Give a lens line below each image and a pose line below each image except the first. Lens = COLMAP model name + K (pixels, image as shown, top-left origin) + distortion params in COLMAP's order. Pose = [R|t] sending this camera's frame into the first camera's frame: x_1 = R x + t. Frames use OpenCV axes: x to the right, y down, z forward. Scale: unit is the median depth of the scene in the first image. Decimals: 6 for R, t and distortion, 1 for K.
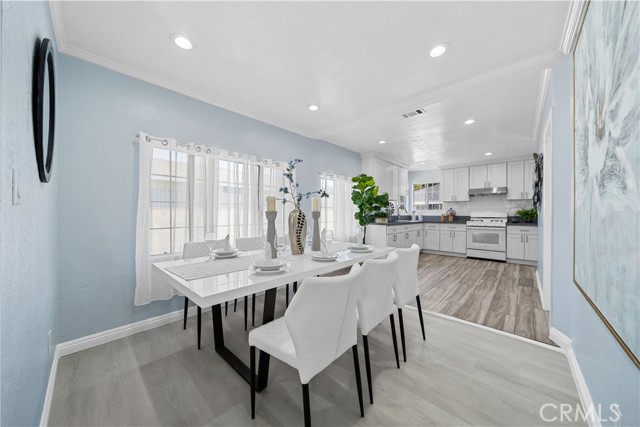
lens RADIAL K [[219.7, 0, 318.2], [0, 219.7, 213.0], [0, 0, 1]] dist [-0.001079, 0.000191]
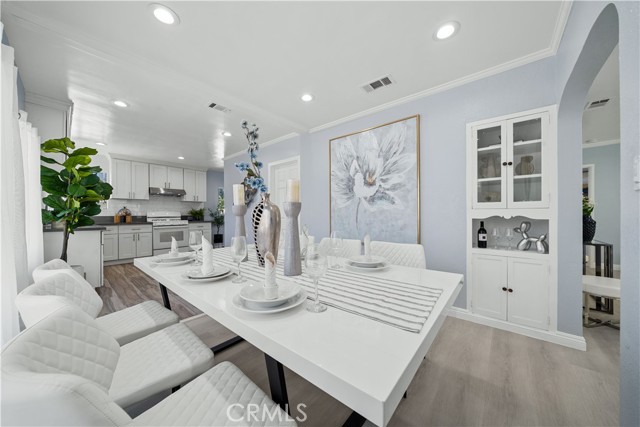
lens RADIAL K [[219.7, 0, 318.0], [0, 219.7, 212.6], [0, 0, 1]] dist [-0.001079, 0.000191]
pose [[-0.053226, 0.007092, 0.998557, -0.326909], [0.002894, 0.999972, -0.006948, 0.010118], [-0.998578, 0.002520, -0.053245, 0.362493]]
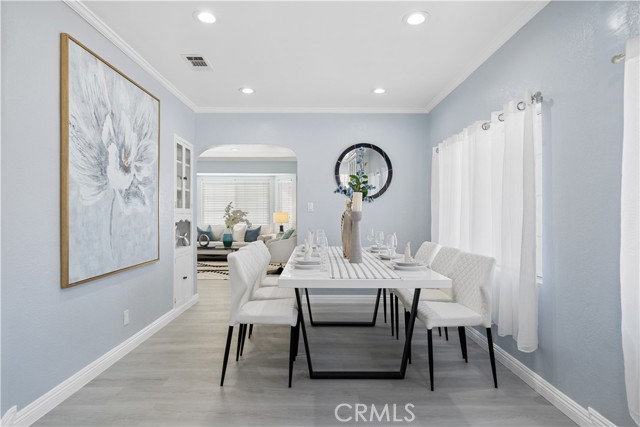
lens RADIAL K [[362.4, 0, 320.0], [0, 362.4, 212.8], [0, 0, 1]] dist [0.000580, -0.000591]
pose [[-0.719640, -0.003743, -0.694338, 0.425573], [0.002087, 0.999969, -0.007553, 0.005040], [0.694345, -0.006884, -0.719610, 0.820258]]
